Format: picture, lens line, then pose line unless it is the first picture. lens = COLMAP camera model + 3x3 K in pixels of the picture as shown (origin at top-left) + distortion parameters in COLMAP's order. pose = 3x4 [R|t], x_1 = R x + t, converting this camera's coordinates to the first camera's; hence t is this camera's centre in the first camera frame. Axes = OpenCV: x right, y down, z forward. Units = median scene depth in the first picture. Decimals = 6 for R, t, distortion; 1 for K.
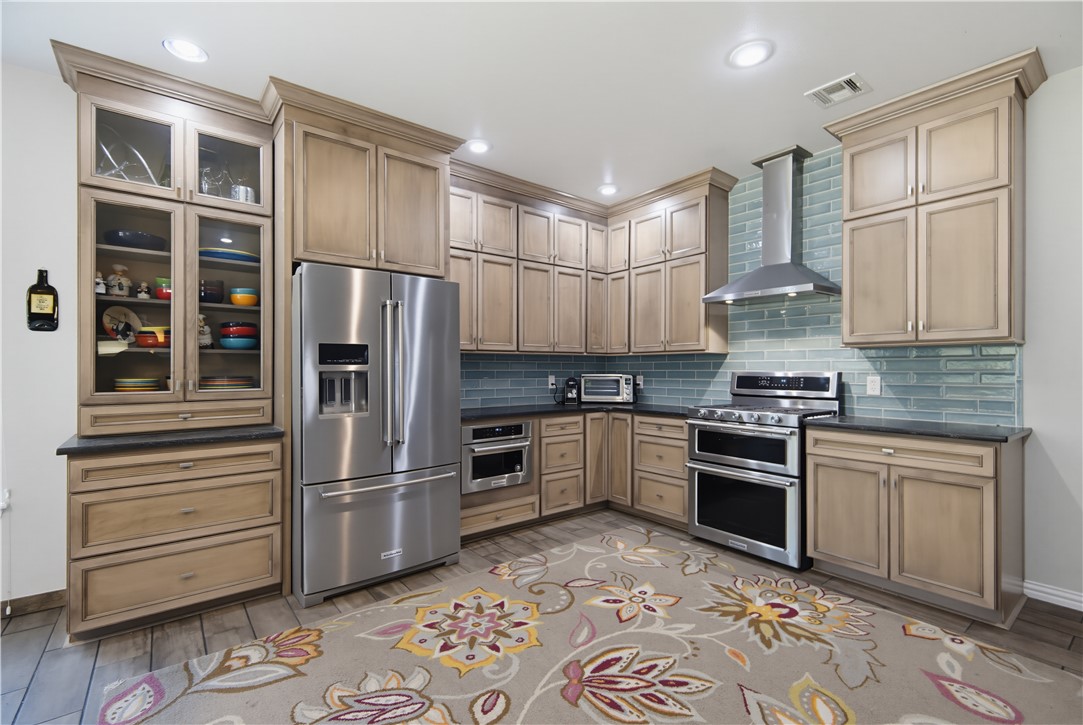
lens RADIAL K [[484.9, 0, 538.0], [0, 484.9, 365.7], [0, 0, 1]] dist [0.016941, -0.004420]
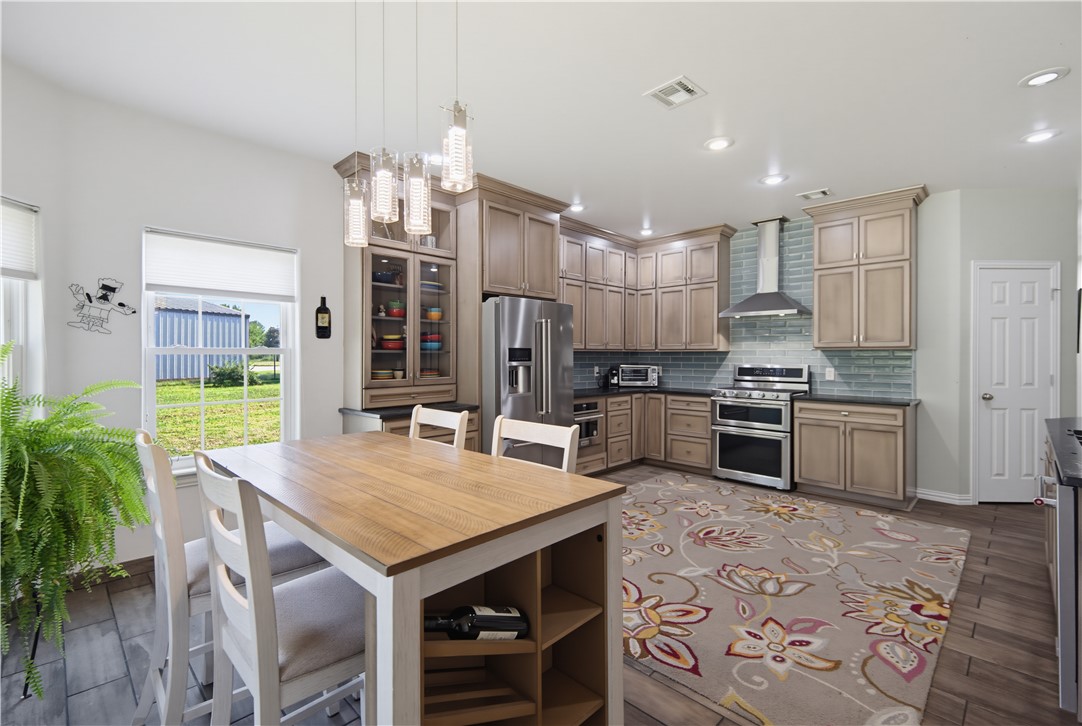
lens RADIAL K [[484.5, 0, 534.6], [0, 484.5, 351.4], [0, 0, 1]] dist [0.016941, -0.004420]
pose [[0.991520, 0.004169, 0.129890, -0.488394], [-0.003993, 0.999991, -0.001613, -0.027790], [-0.129895, 0.001081, 0.991527, -0.455631]]
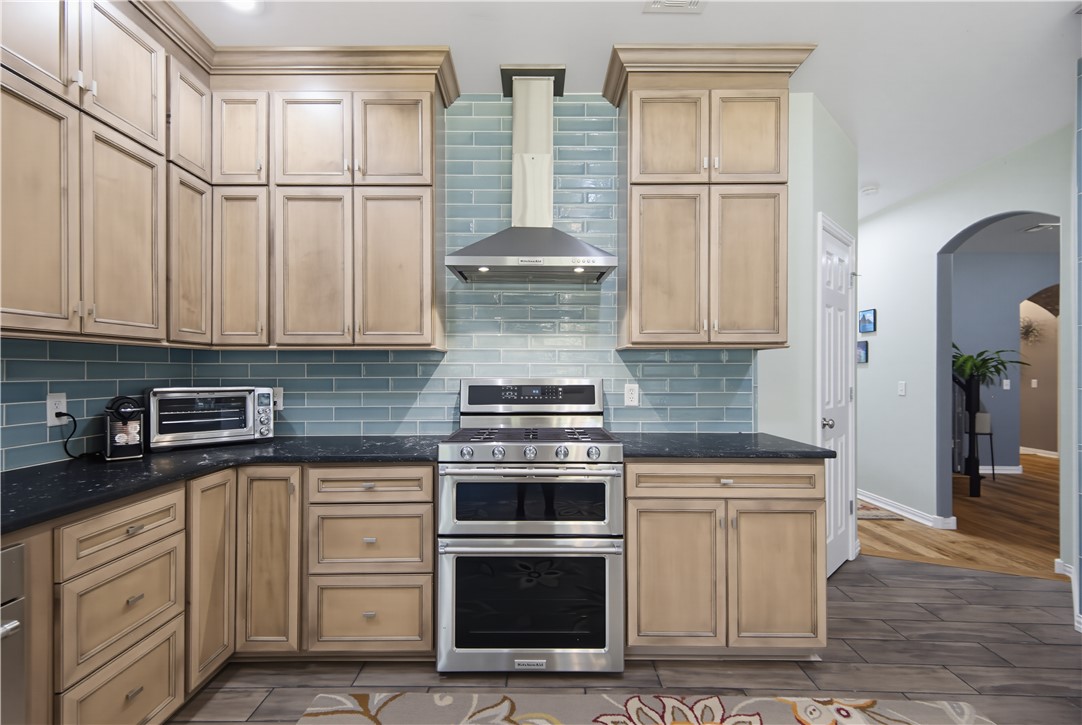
lens RADIAL K [[484.5, 0, 534.4], [0, 484.5, 369.6], [0, 0, 1]] dist [0.016941, -0.004420]
pose [[0.617539, 0.000532, 0.786540, -0.074389], [-0.005411, 0.999979, 0.003571, -0.004857], [-0.786521, -0.006461, 0.617529, 0.671551]]
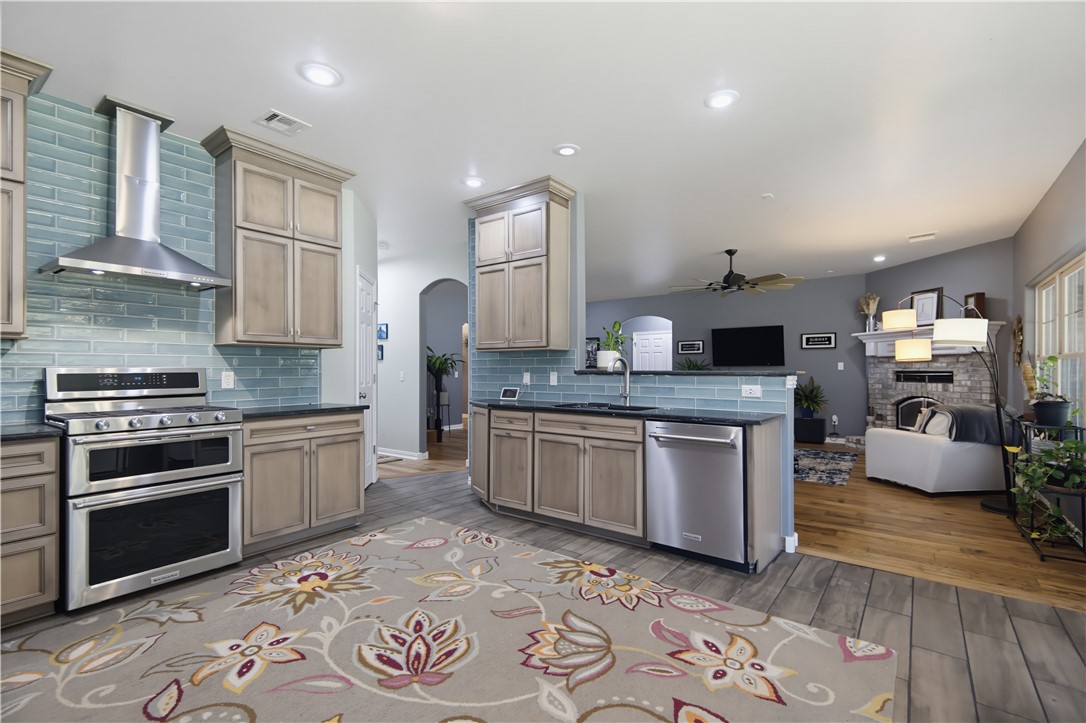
lens RADIAL K [[486.2, 0, 548.6], [0, 486.2, 363.9], [0, 0, 1]] dist [0.016941, -0.004420]
pose [[-0.261904, 0.009830, 0.965044, -0.609288], [-0.002371, 0.999939, -0.010828, 0.016334], [-0.965091, -0.005124, -0.261864, 0.644296]]
